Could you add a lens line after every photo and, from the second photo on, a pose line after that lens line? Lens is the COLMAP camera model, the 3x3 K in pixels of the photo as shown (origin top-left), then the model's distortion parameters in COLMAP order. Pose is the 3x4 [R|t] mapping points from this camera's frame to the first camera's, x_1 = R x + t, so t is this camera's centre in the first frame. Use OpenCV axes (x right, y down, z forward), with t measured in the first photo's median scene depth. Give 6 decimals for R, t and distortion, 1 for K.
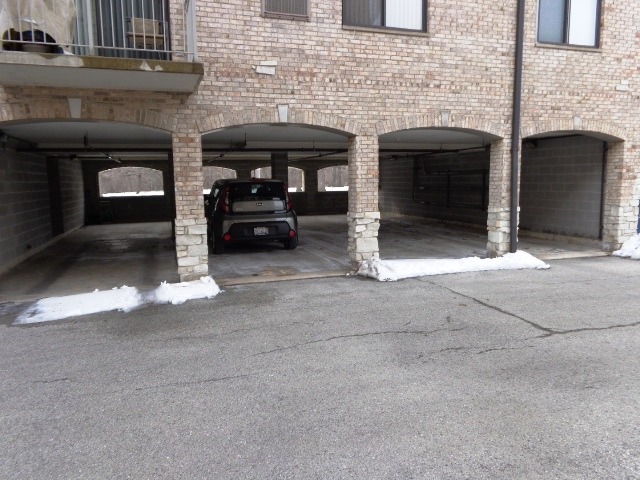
lens RADIAL K [[479.9, 0, 321.6], [0, 479.9, 238.7], [0, 0, 1]] dist [0.002259, -0.000308]
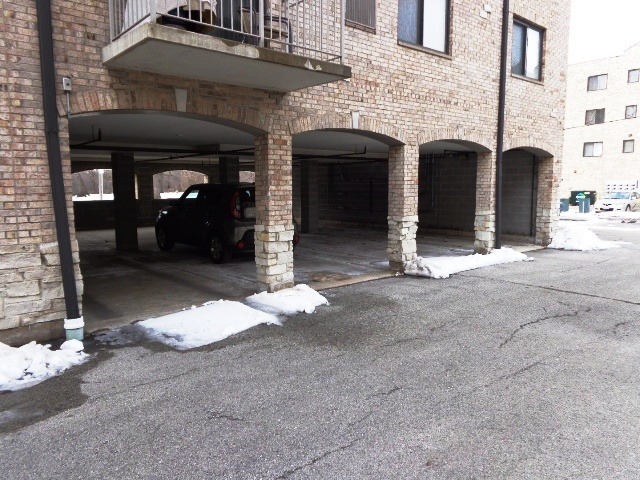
lens RADIAL K [[479.9, 0, 321.6], [0, 479.9, 238.7], [0, 0, 1]] dist [0.002259, -0.000308]
pose [[0.926014, -0.030531, 0.376252, -0.510823], [0.034914, 0.999379, -0.004834, -0.005713], [-0.375871, 0.017613, 0.926505, 0.080334]]
